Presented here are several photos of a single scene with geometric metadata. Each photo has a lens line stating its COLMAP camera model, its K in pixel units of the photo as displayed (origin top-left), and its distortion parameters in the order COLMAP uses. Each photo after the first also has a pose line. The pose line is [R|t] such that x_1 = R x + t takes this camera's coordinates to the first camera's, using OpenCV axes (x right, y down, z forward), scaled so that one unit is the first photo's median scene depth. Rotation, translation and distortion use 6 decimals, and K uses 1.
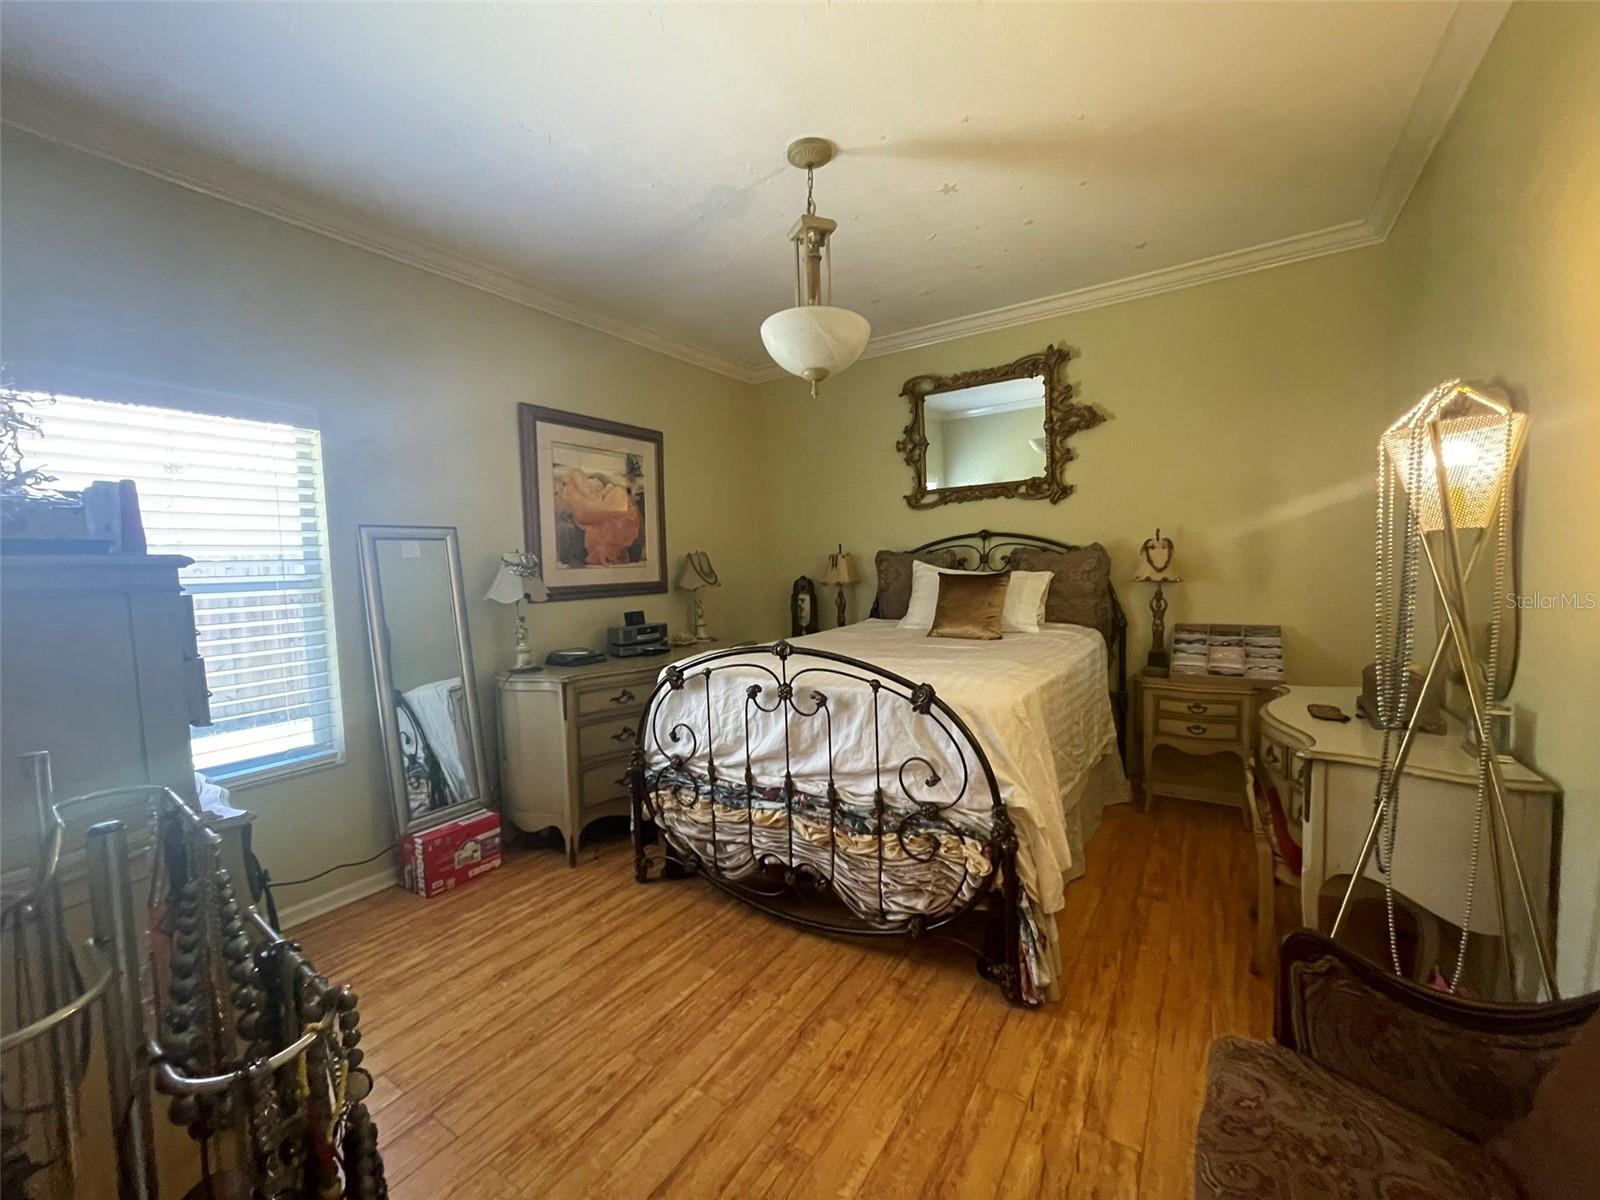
lens RADIAL K [[639.5, 0, 797.4], [0, 639.5, 600.0], [0, 0, 1]] dist [-0.001735, 0.000114]
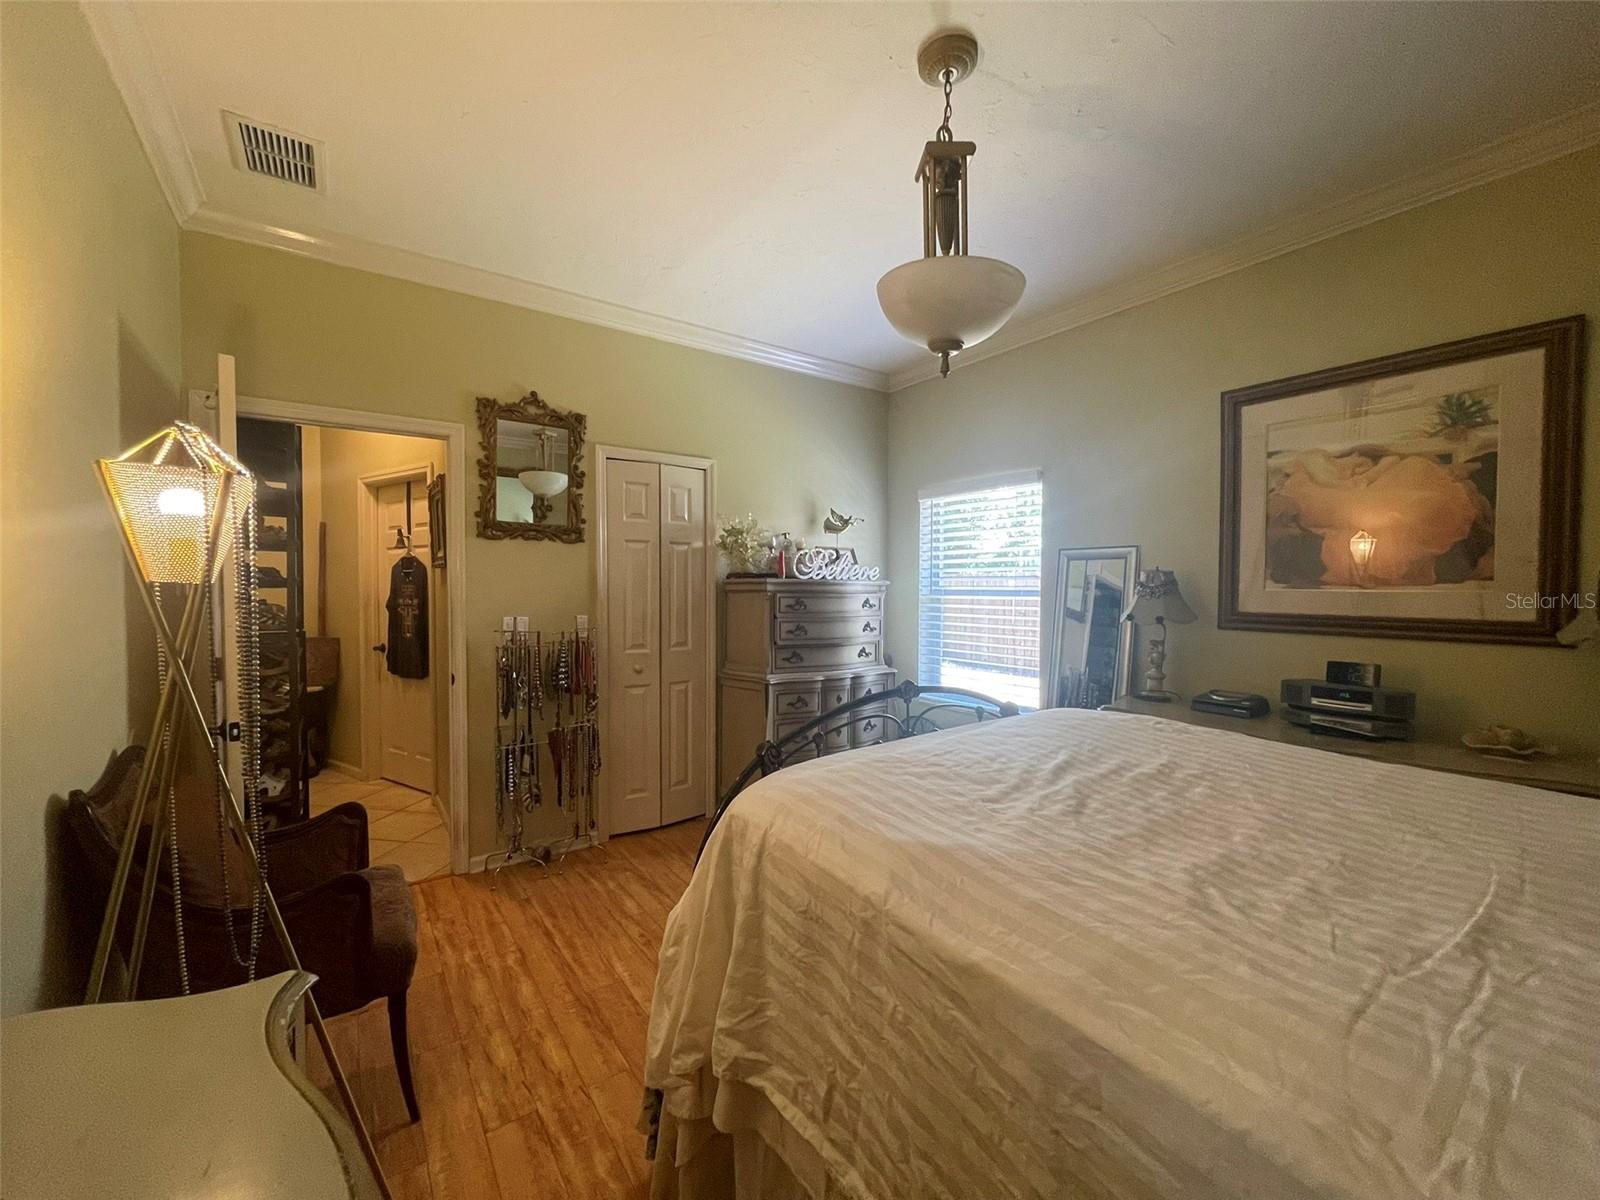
lens RADIAL K [[639.5, 0, 797.3], [0, 639.5, 599.7], [0, 0, 1]] dist [-0.001735, 0.000114]
pose [[-0.362713, 0.054481, -0.930307, 0.558589], [-0.044718, 0.996122, 0.075770, -0.071537], [0.930827, 0.069084, -0.358870, 0.774569]]
